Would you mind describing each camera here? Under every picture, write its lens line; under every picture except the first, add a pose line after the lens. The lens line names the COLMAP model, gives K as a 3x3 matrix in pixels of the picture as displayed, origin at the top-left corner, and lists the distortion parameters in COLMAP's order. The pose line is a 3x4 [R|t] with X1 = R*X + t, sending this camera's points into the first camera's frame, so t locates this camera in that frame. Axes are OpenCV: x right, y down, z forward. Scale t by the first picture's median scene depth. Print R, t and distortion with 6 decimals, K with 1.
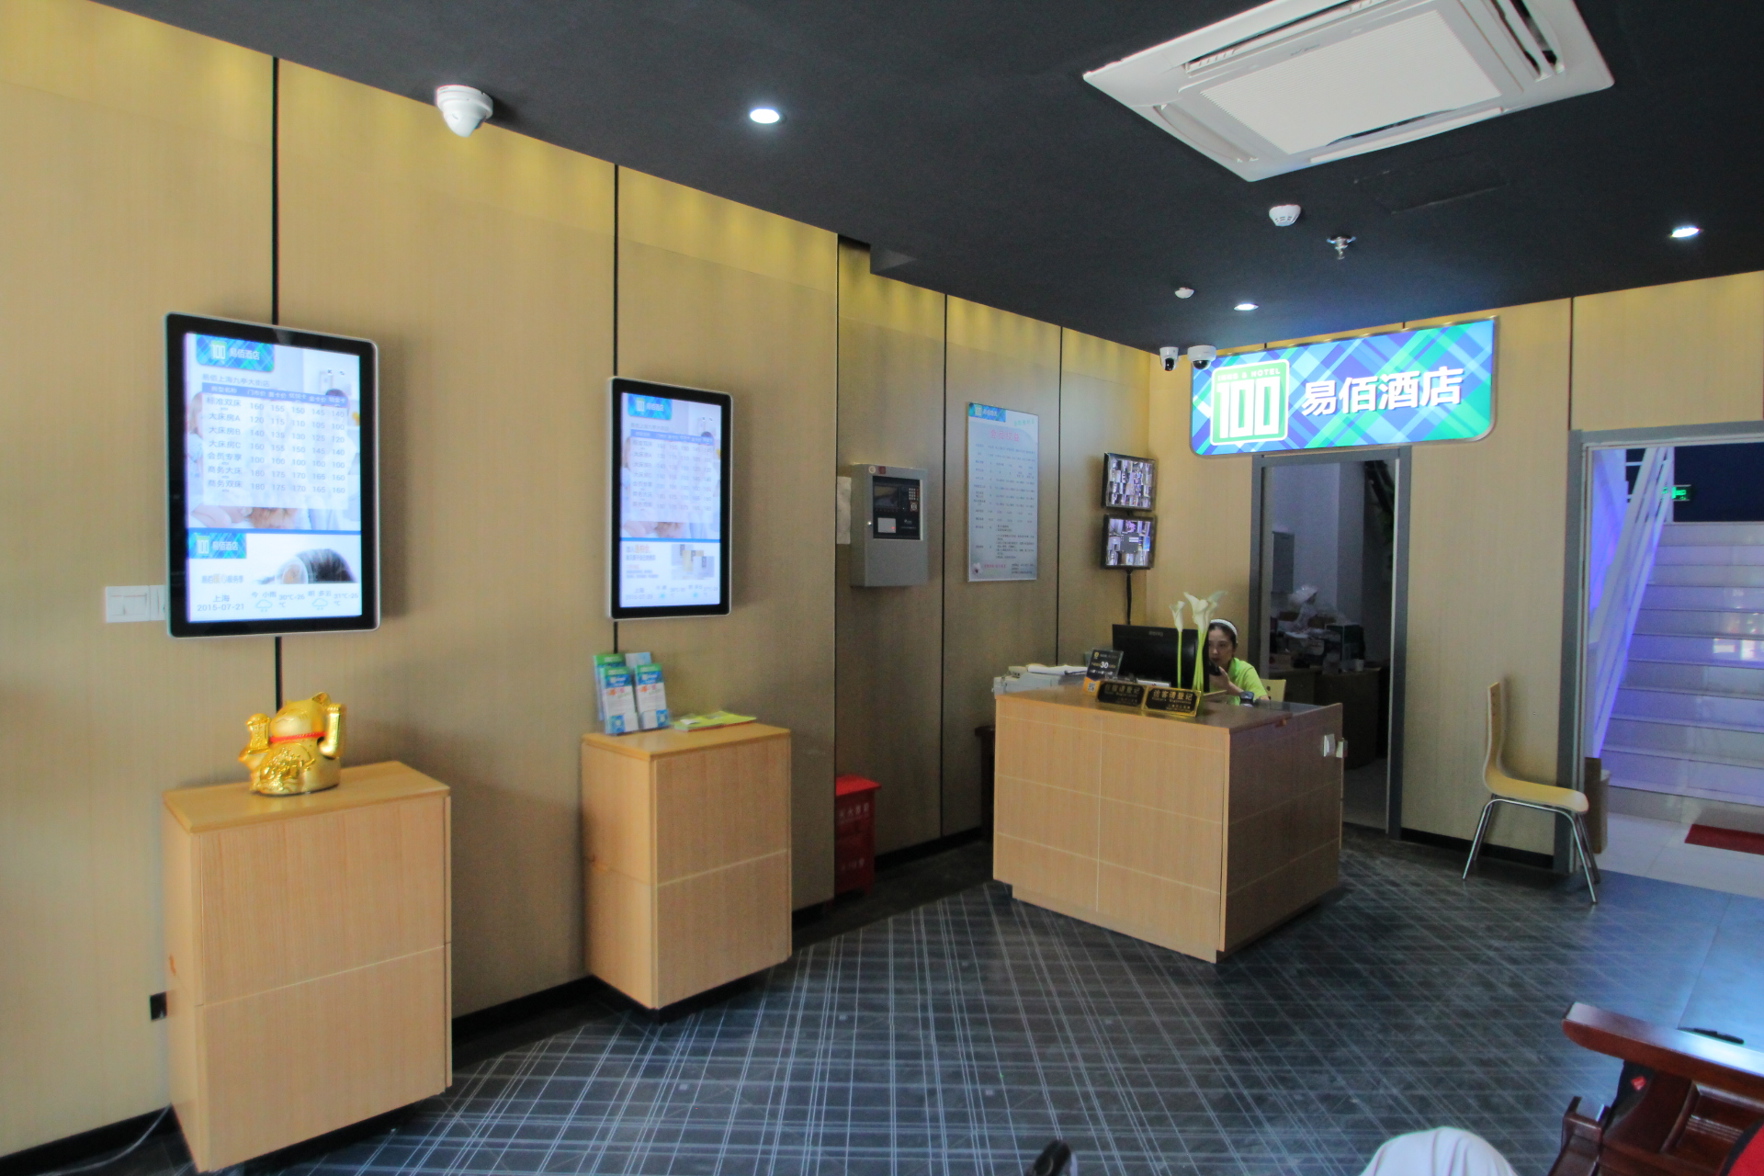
lens RADIAL K [[944.3, 0, 882.0], [0, 944.3, 588.0], [0, 0, 1]] dist [-0.079185, -0.000041]
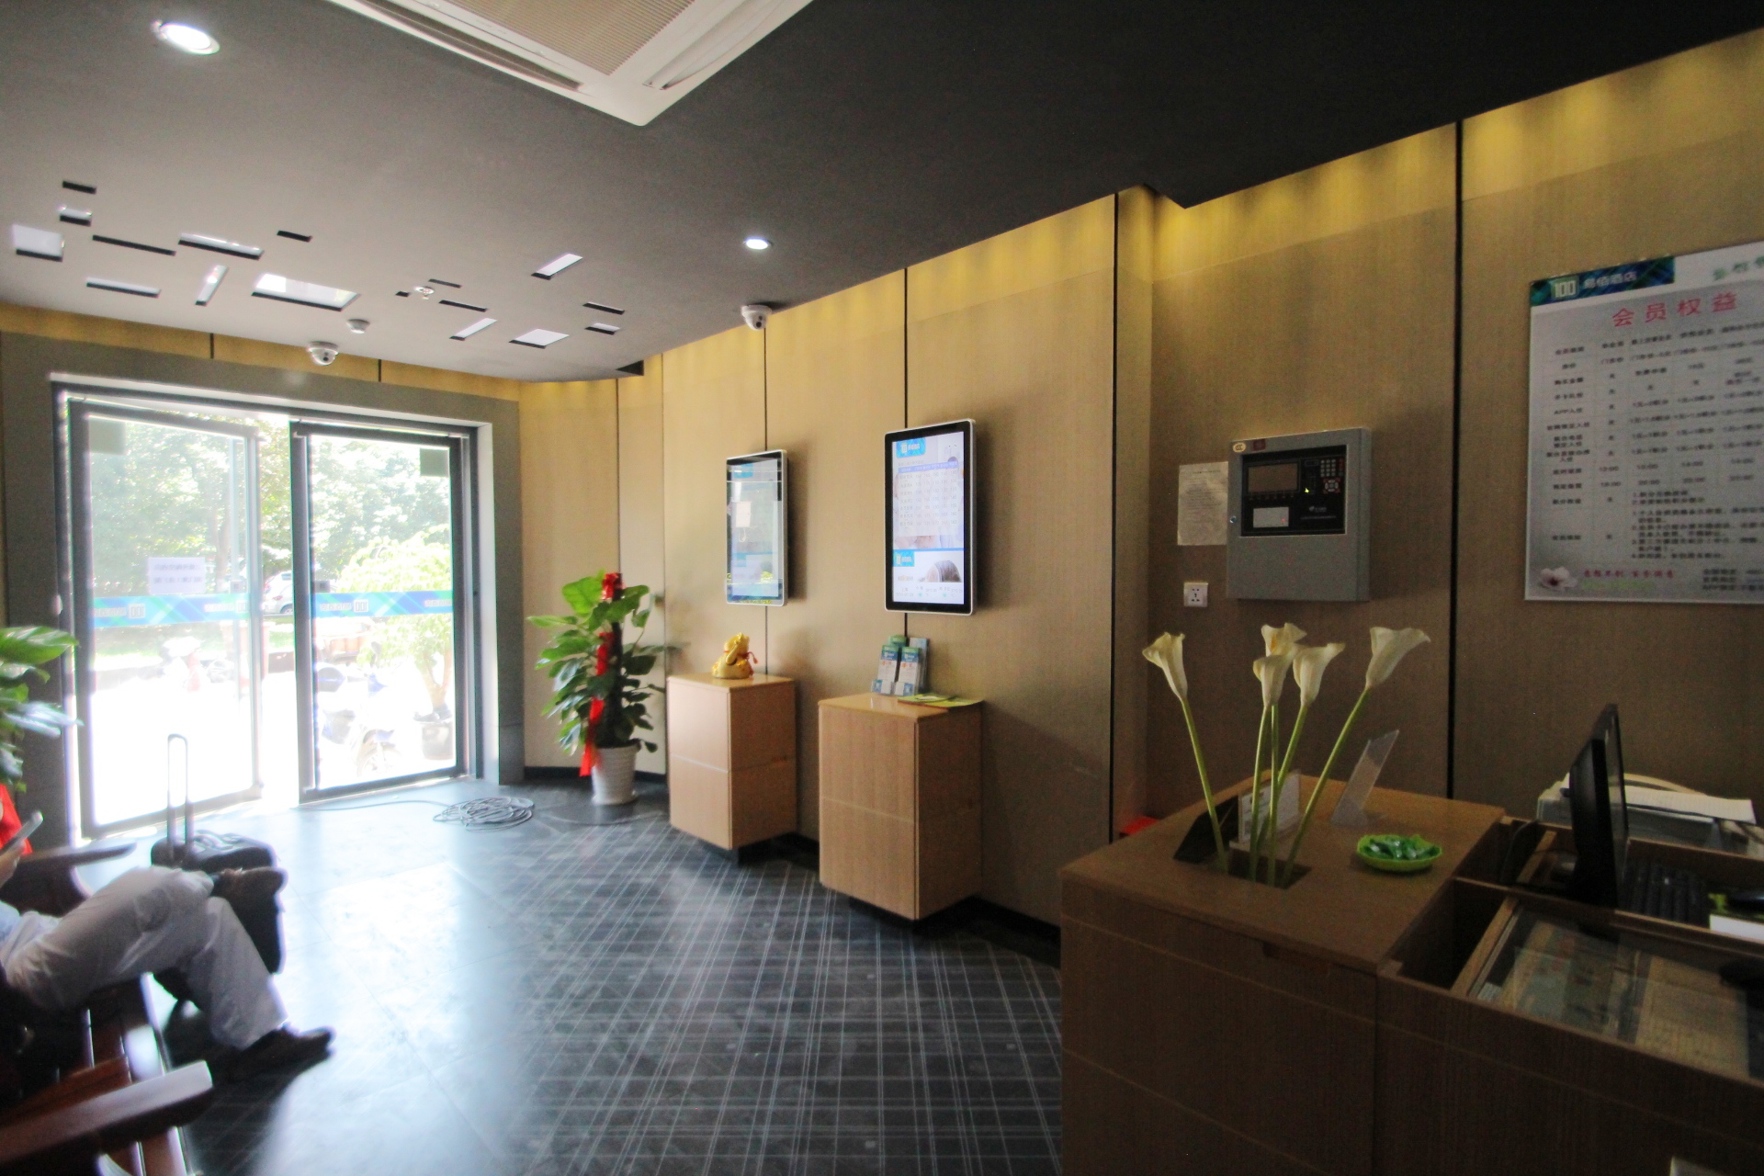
lens RADIAL K [[831.6, 0, 878.0], [0, 831.6, 591.6], [0, 0, 1]] dist [-0.044306, -0.000056]
pose [[0.005125, 0.023803, -0.999704, 0.873682], [-0.026162, 0.999378, 0.023661, -0.020602], [0.999645, 0.026033, 0.005745, 0.927375]]
